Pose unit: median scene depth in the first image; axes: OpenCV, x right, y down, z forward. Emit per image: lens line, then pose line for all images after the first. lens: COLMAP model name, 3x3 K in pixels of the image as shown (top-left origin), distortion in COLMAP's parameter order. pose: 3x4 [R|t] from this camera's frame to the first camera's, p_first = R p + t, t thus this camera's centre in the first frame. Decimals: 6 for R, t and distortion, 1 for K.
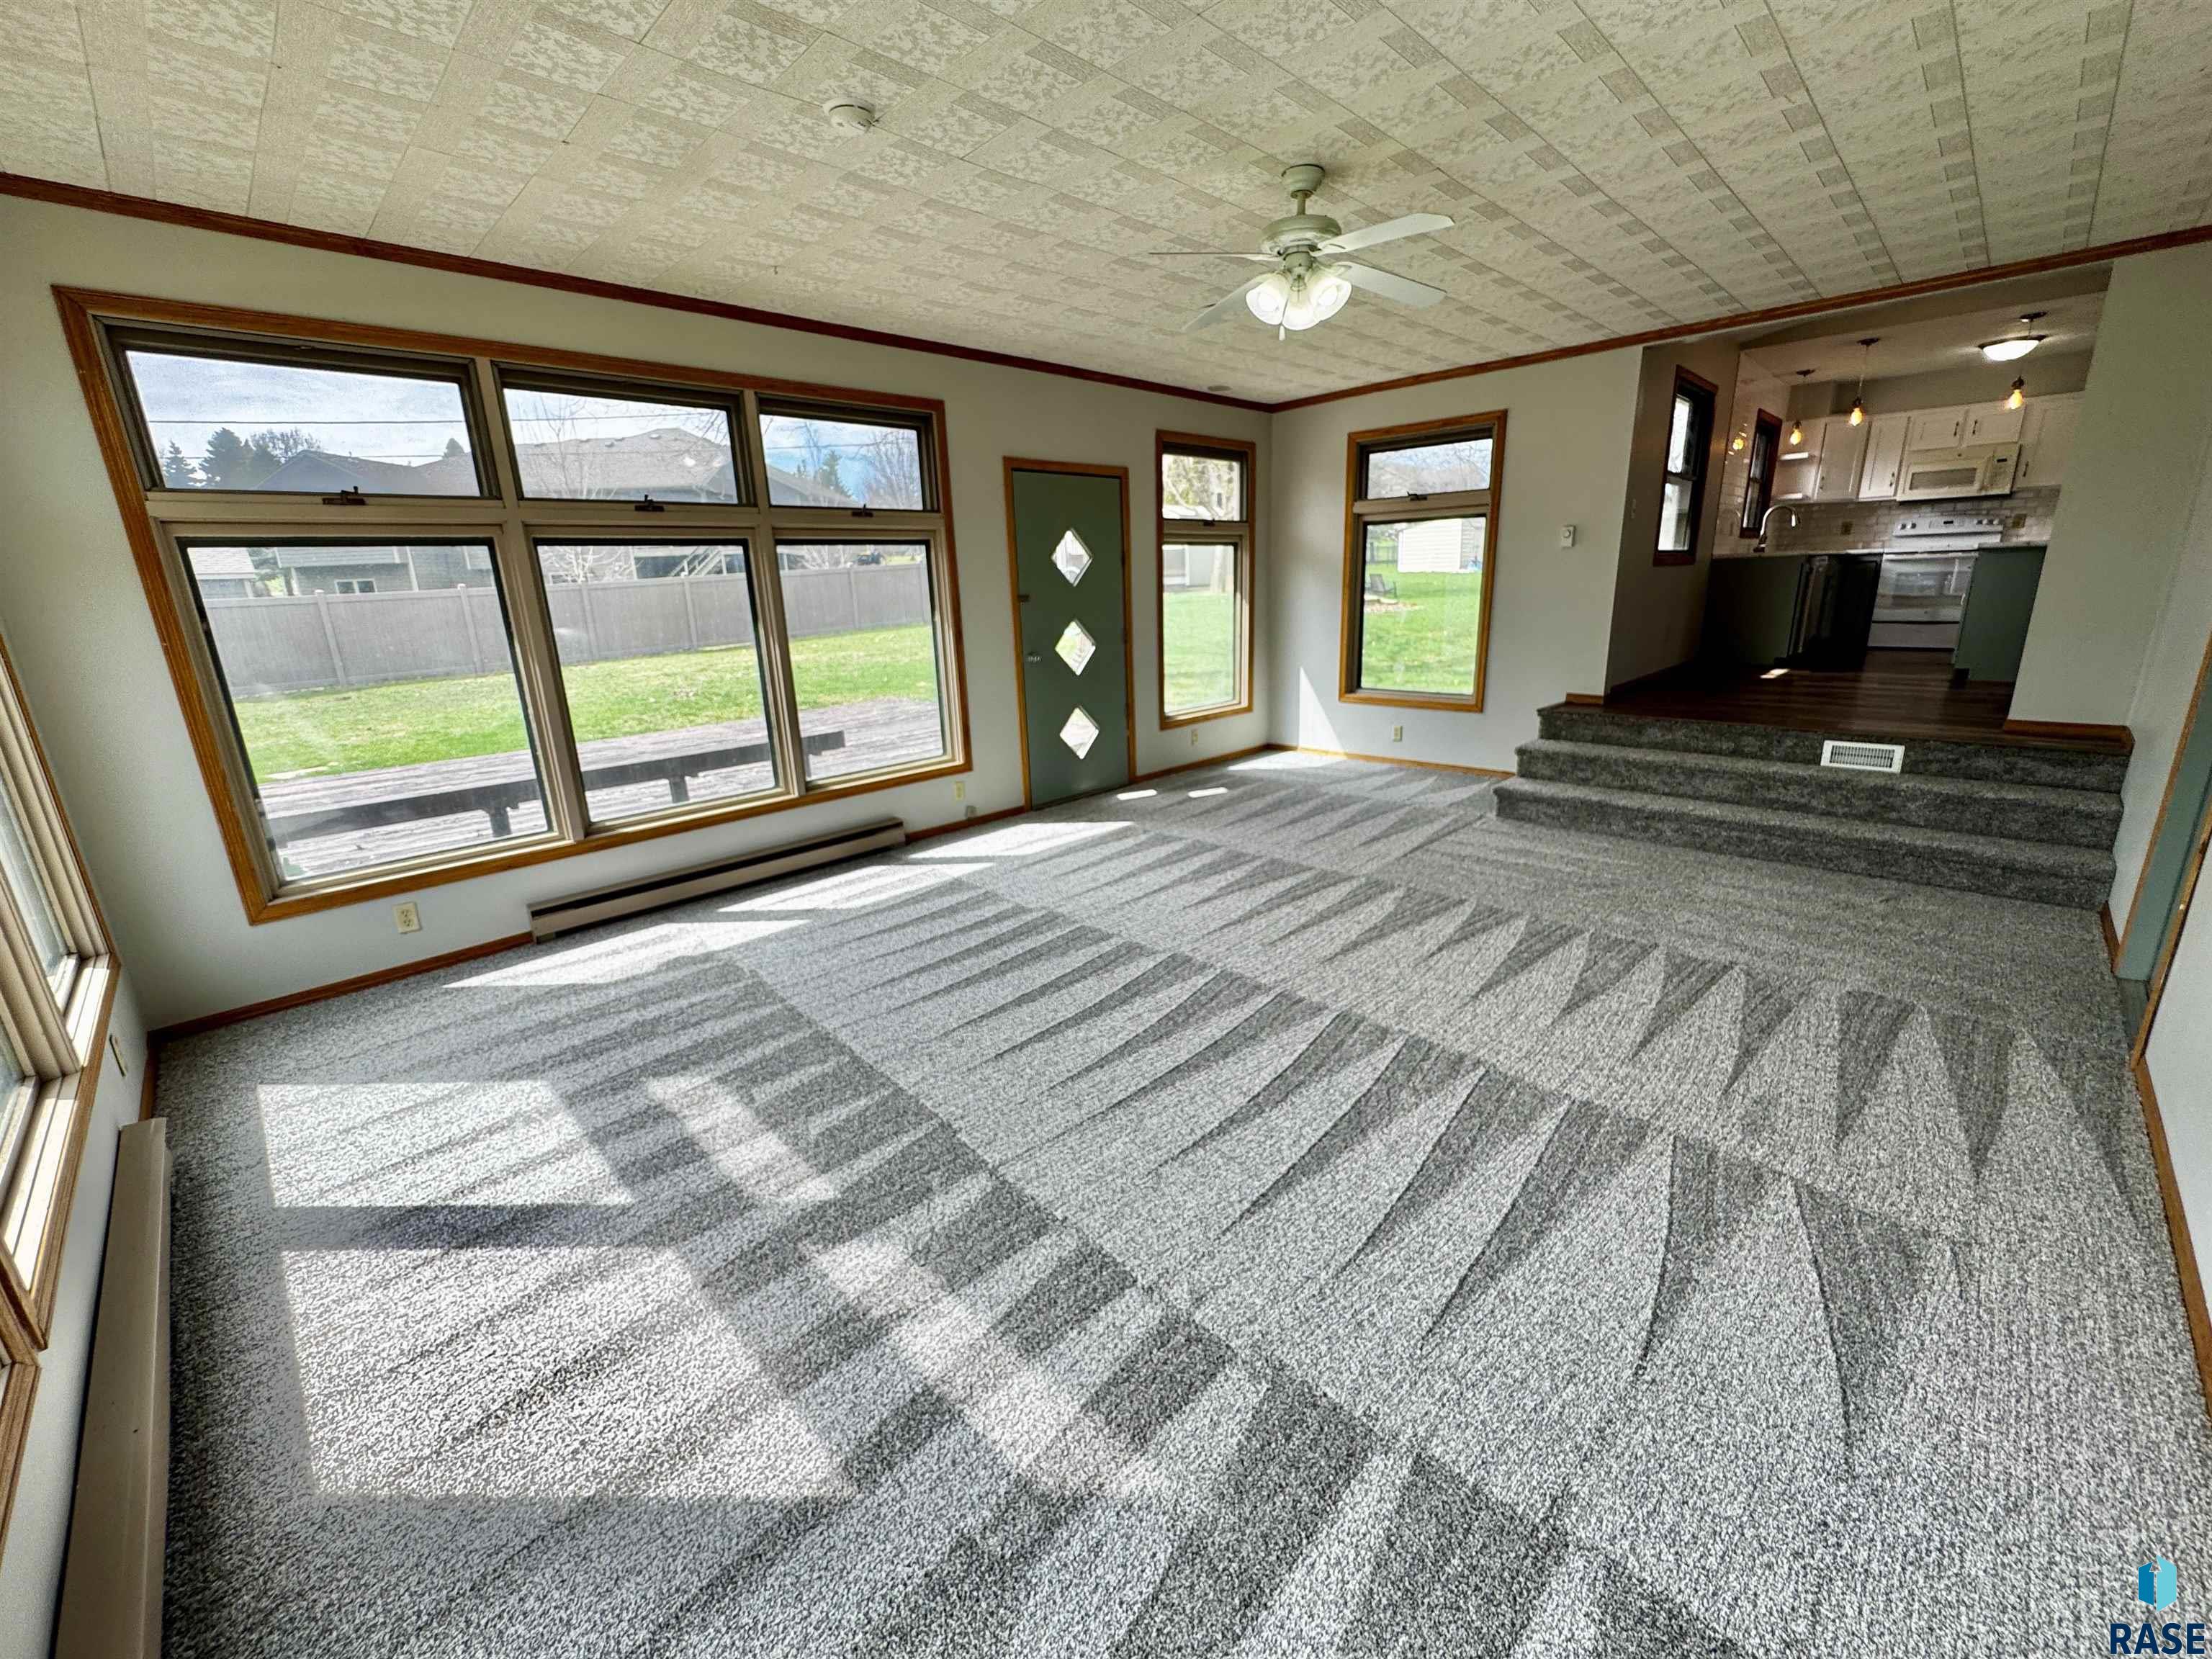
lens RADIAL K [[887.6, 0, 1122.7], [0, 887.6, 833.3], [0, 0, 1]] dist [-0.001131, -0.000252]
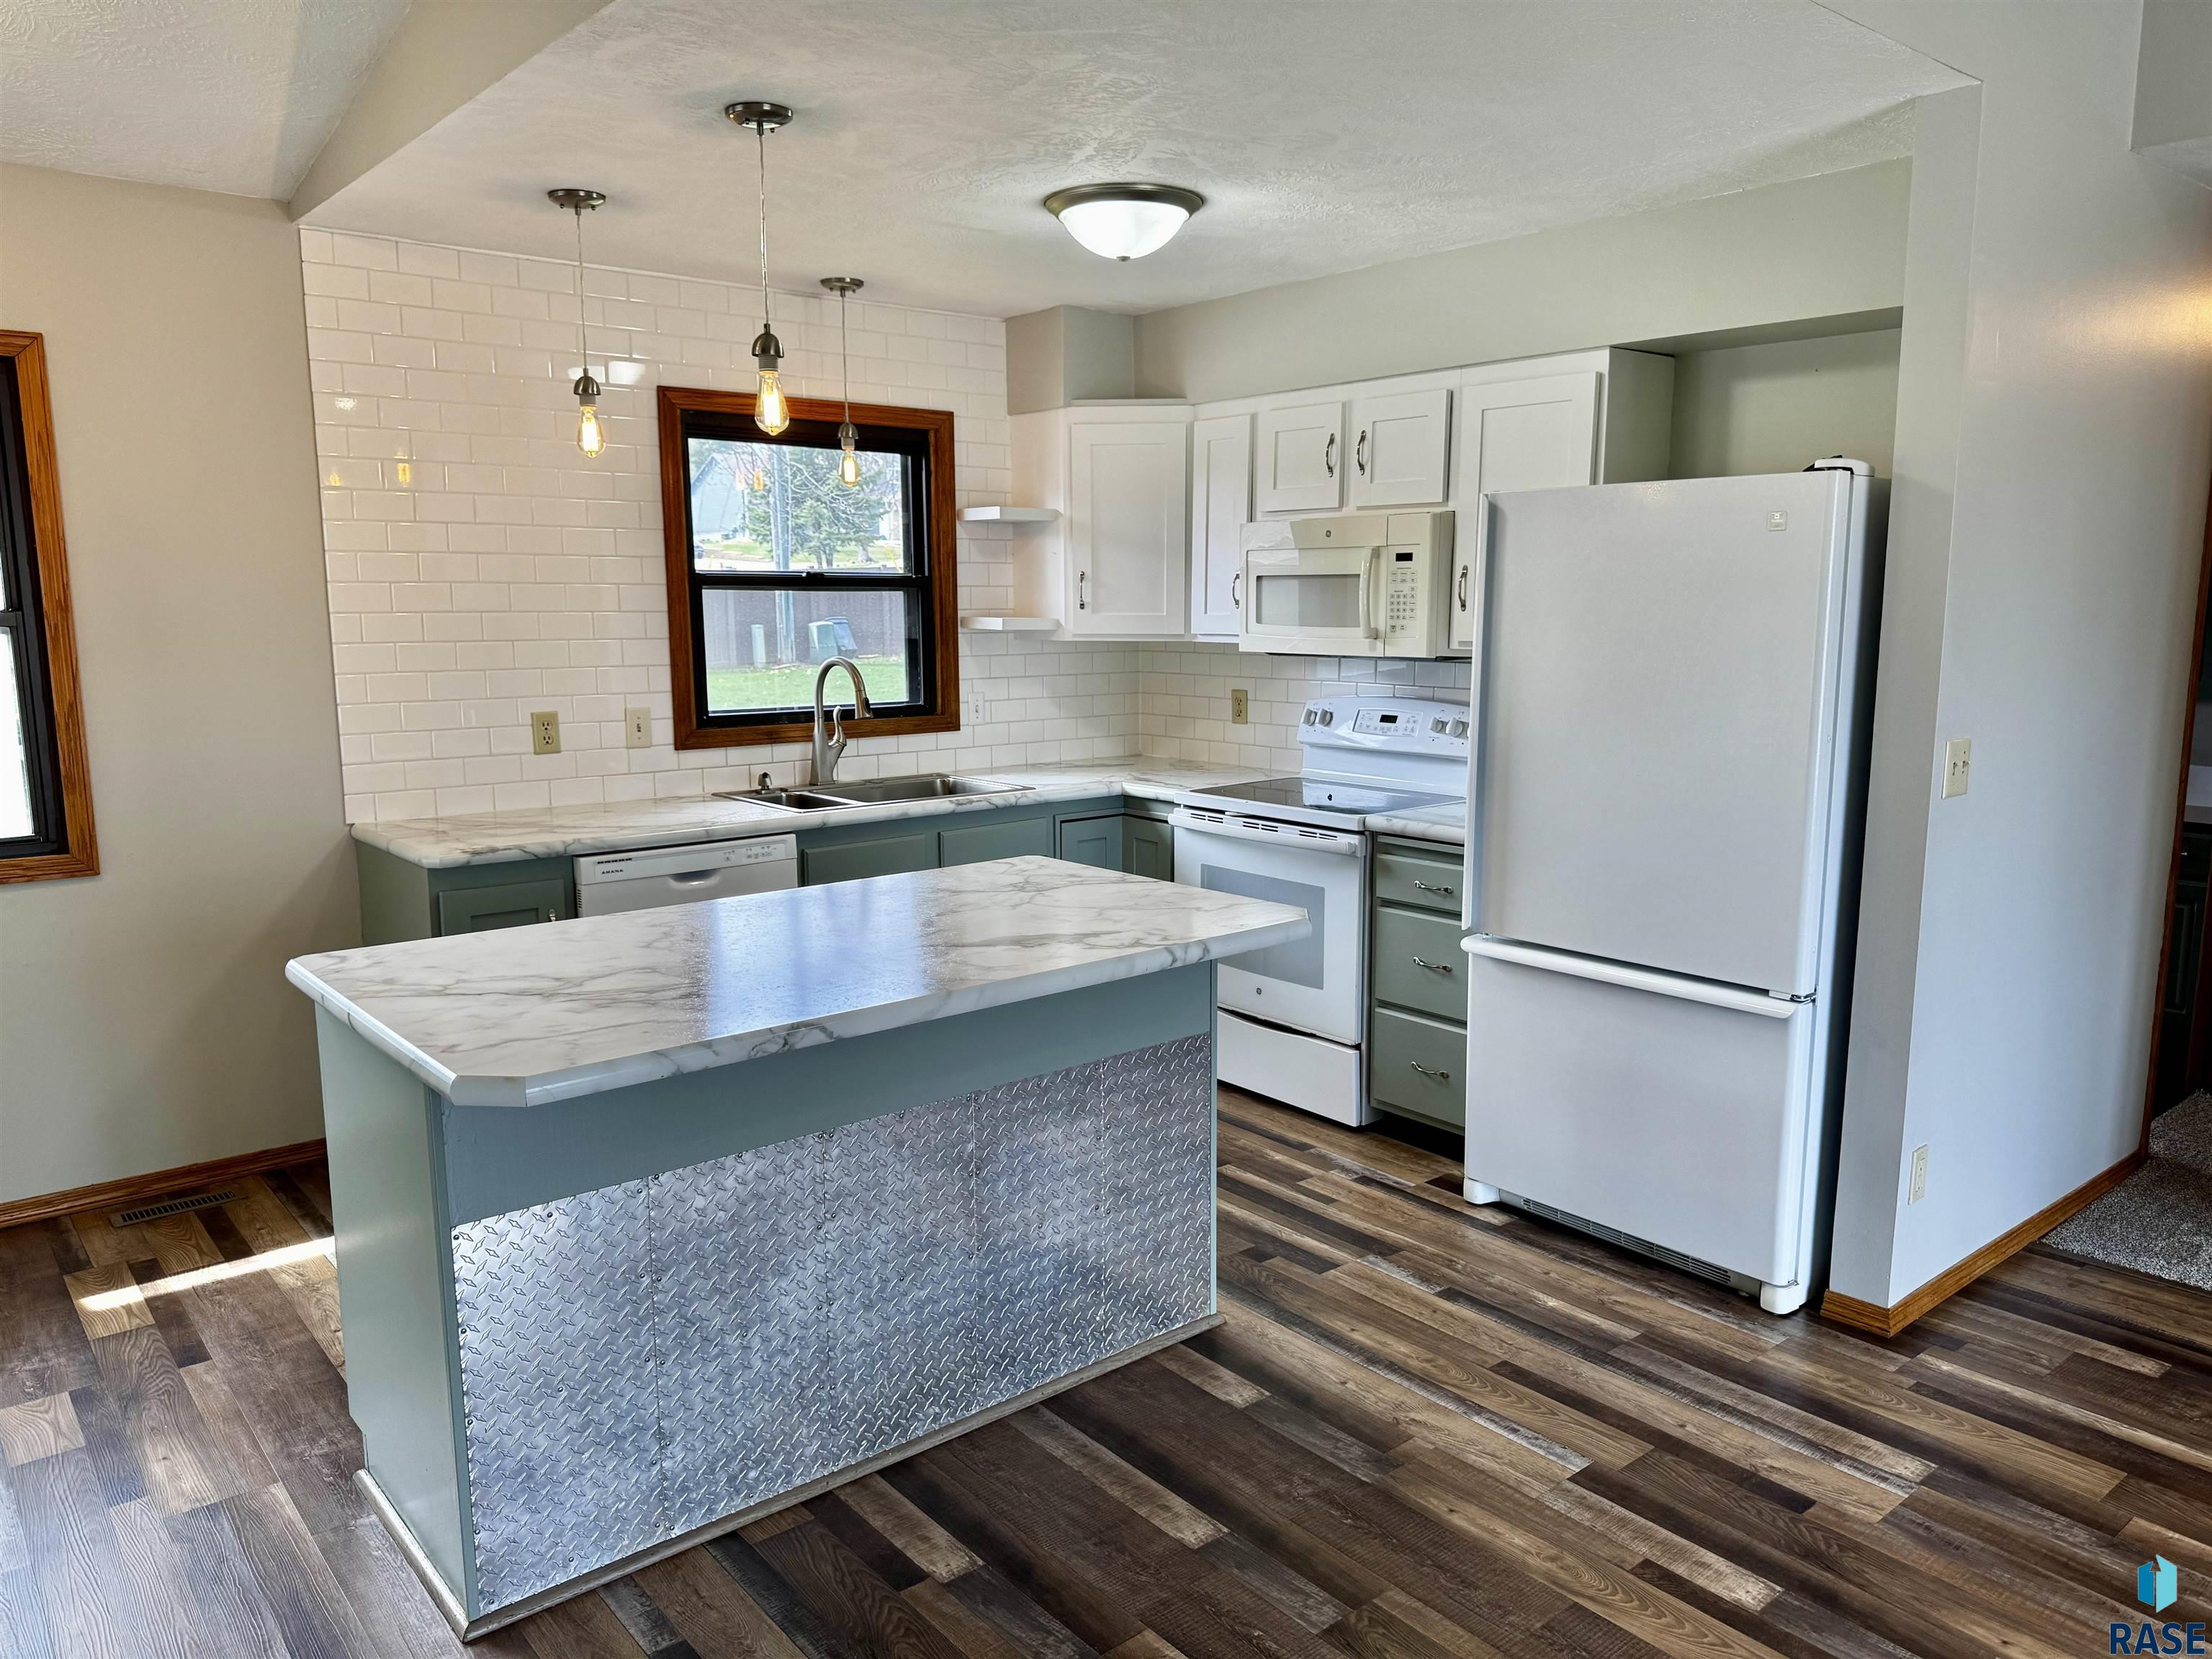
lens RADIAL K [[1555.6, 0, 1099.7], [0, 1555.6, 835.5], [0, 0, 1]] dist [0.047755, -0.044821]
pose [[0.993580, 0.050730, -0.101120, 1.276265], [-0.062223, 0.991535, -0.113955, -0.335138], [0.094484, 0.119515, 0.988326, 0.592243]]
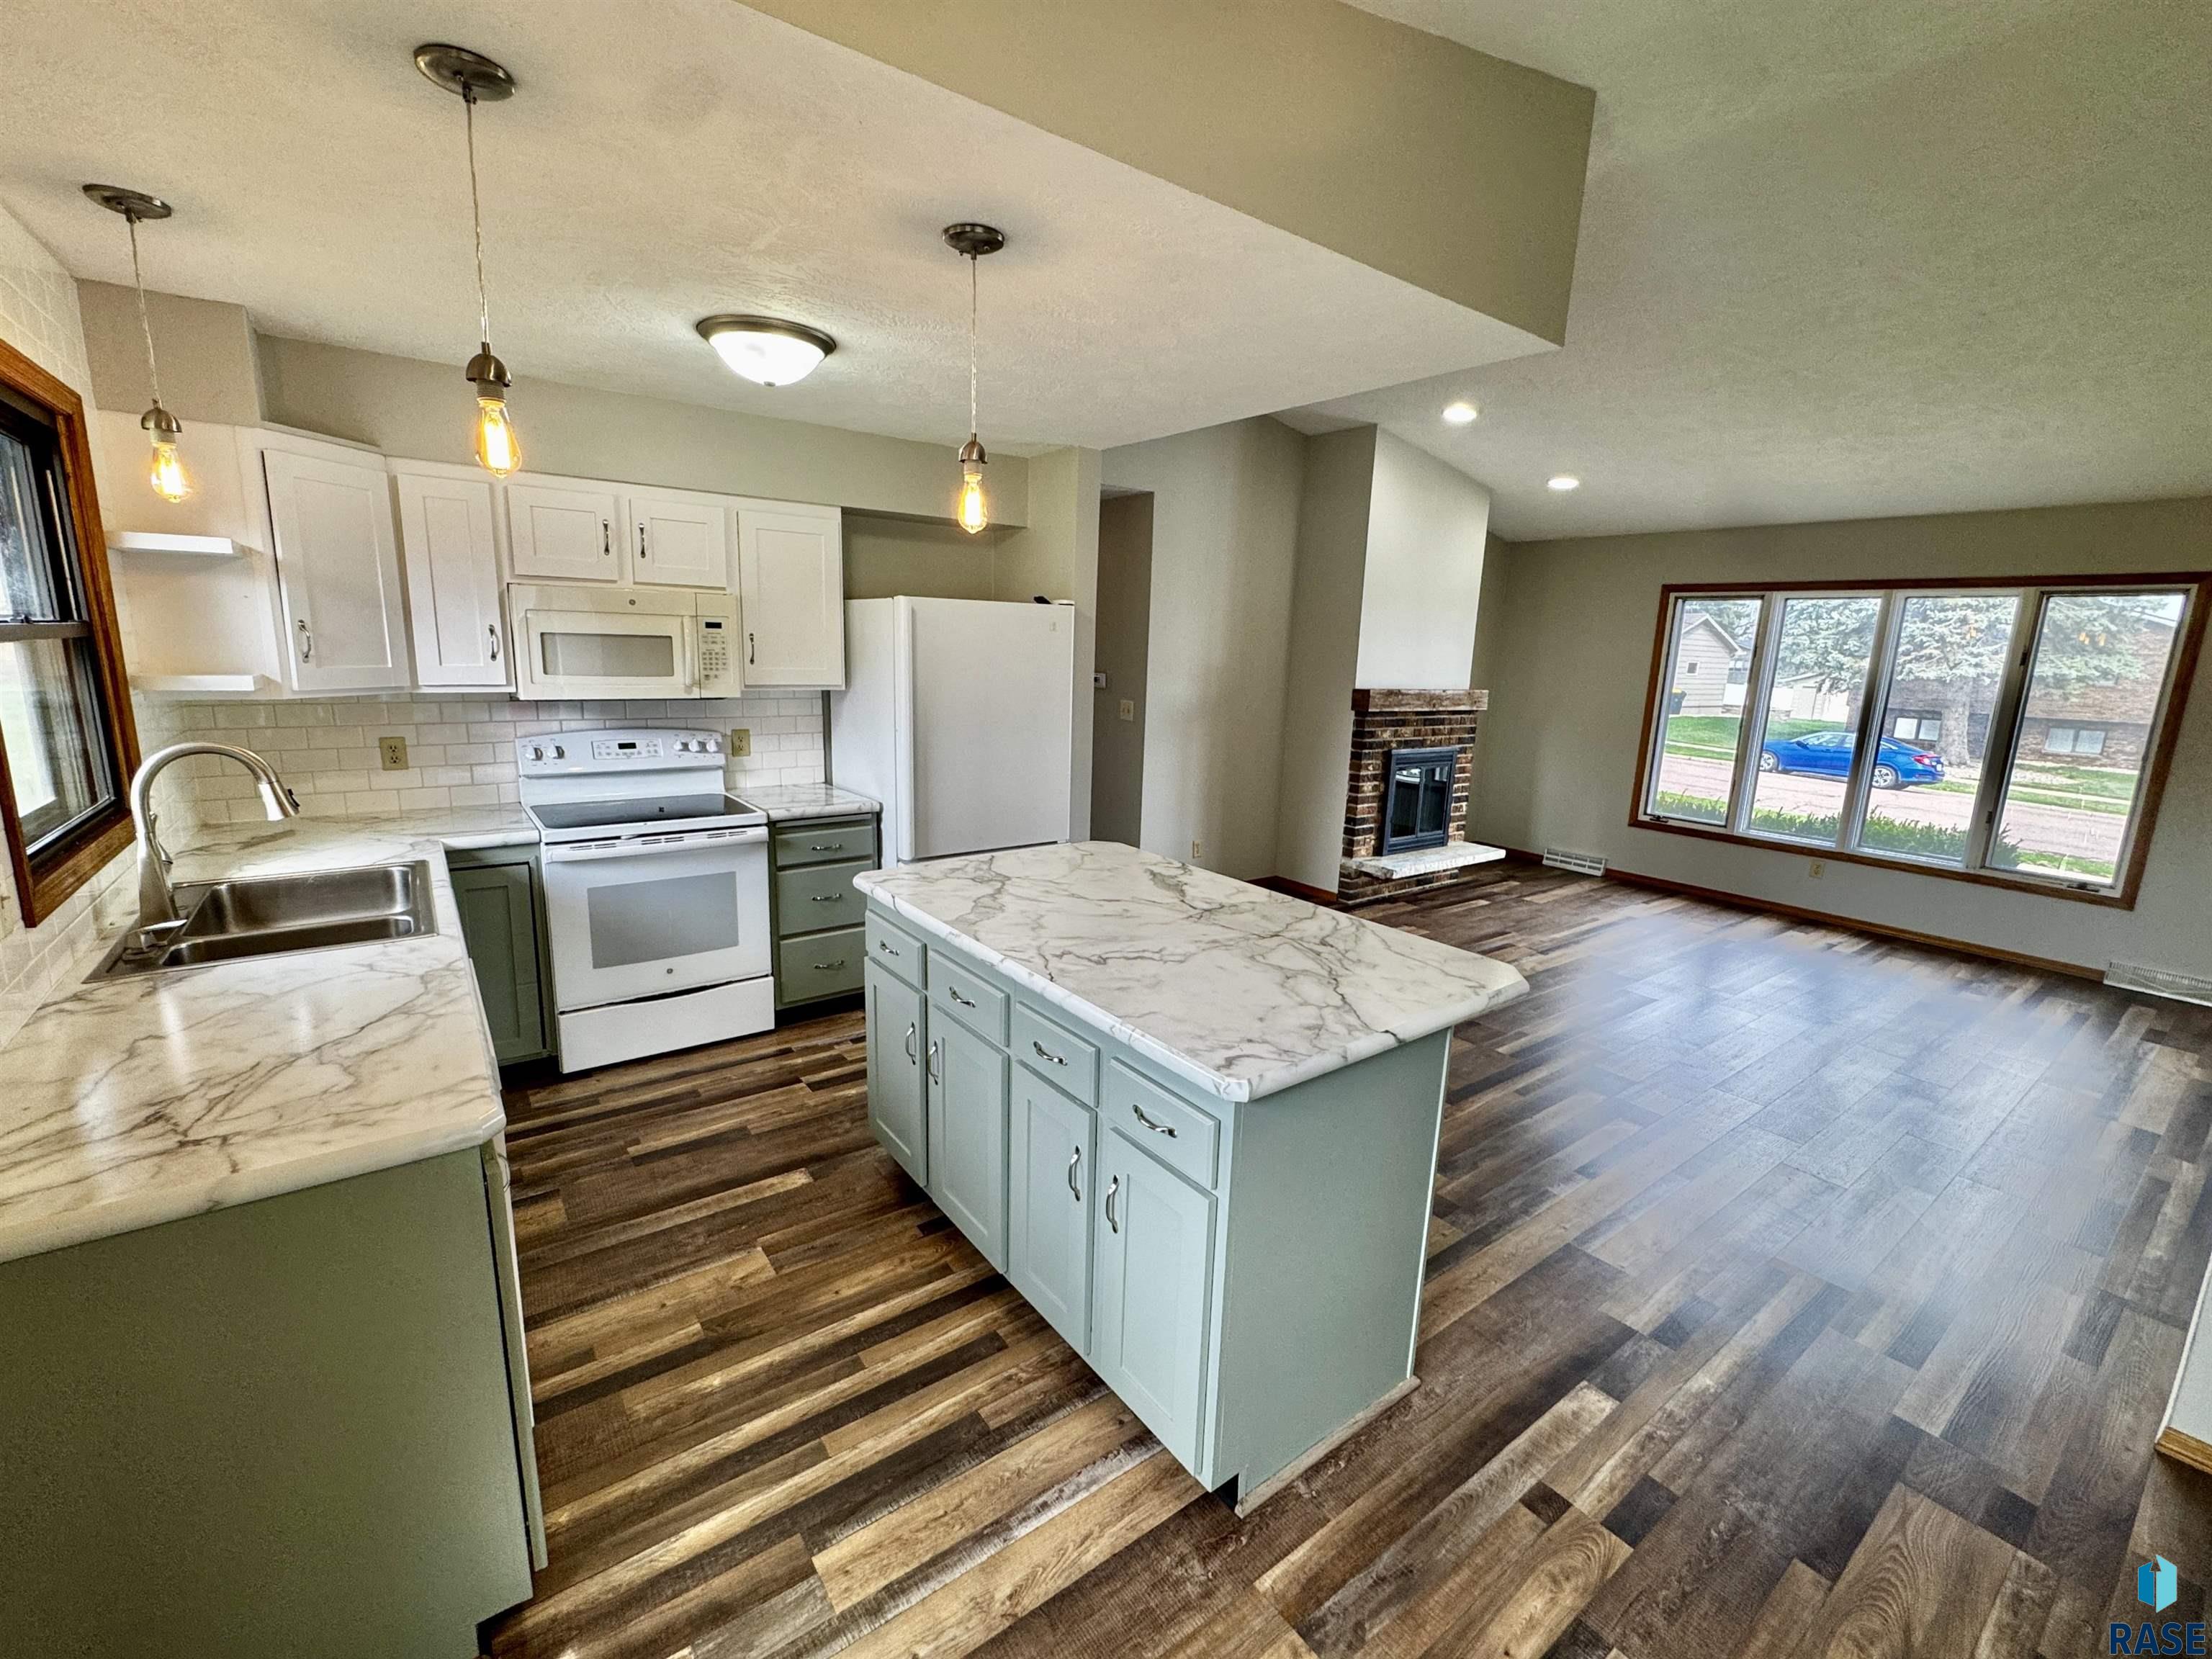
lens RADIAL K [[940.3, 0, 1100.1], [0, 940.3, 829.5], [0, 0, 1]] dist [-0.007813, 0.001746]
pose [[0.158608, -0.155681, 0.974991, 0.739636], [0.233581, 0.965375, 0.116147, -0.447340], [-0.959314, 0.209317, 0.189480, 1.007060]]
